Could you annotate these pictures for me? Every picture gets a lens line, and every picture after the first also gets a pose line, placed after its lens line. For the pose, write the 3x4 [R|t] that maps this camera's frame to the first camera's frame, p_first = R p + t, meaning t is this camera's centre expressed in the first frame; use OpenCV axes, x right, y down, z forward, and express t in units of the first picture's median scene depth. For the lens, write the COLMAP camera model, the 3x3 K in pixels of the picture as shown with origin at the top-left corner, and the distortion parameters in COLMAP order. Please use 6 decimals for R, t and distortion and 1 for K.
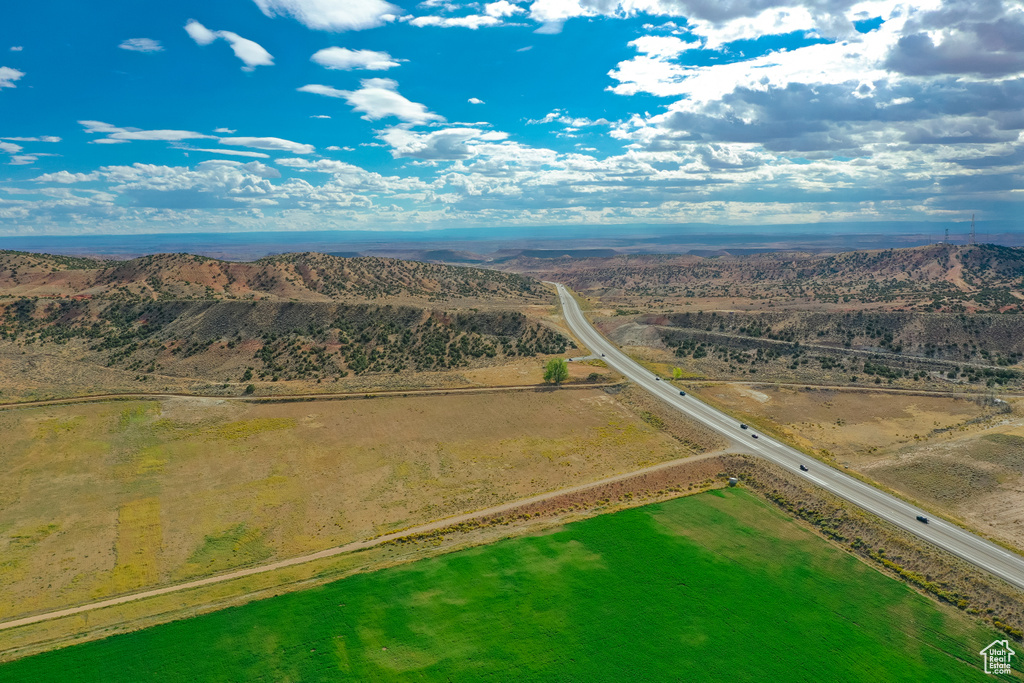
lens RADIAL K [[815.9, 0, 513.6], [0, 815.9, 341.1], [0, 0, 1]] dist [0.004364, -0.009673]
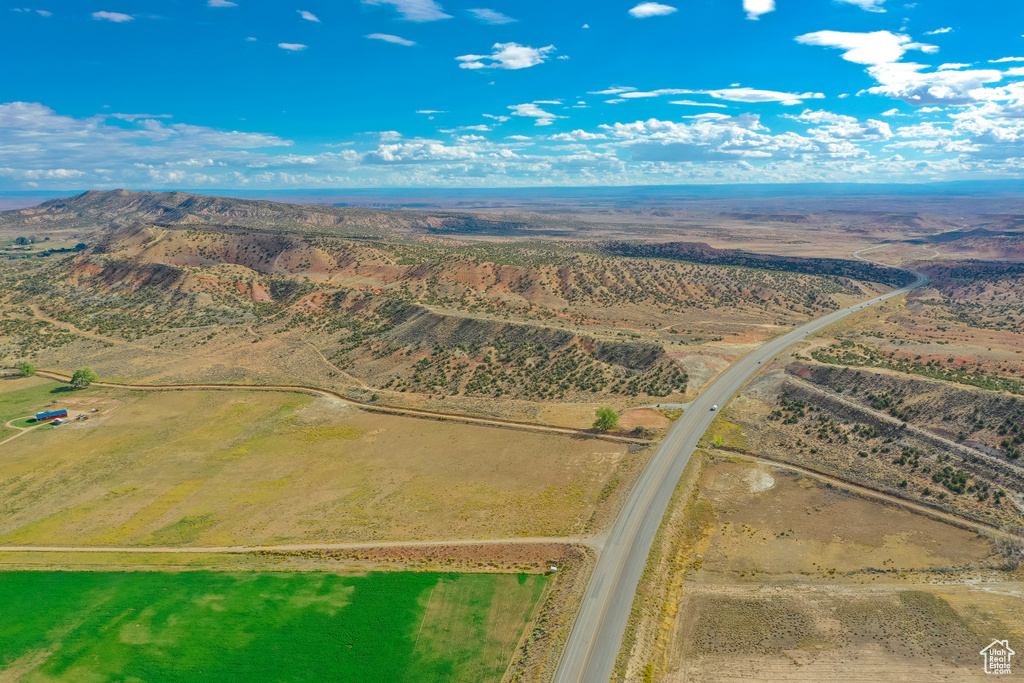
lens RADIAL K [[815.9, 0, 518.0], [0, 815.9, 340.9], [0, 0, 1]] dist [0.004364, -0.009673]
pose [[0.837389, 0.108058, -0.535820, 0.857738], [-0.076084, 0.993765, 0.081505, -0.238133], [0.541286, -0.027484, 0.840389, 0.080156]]
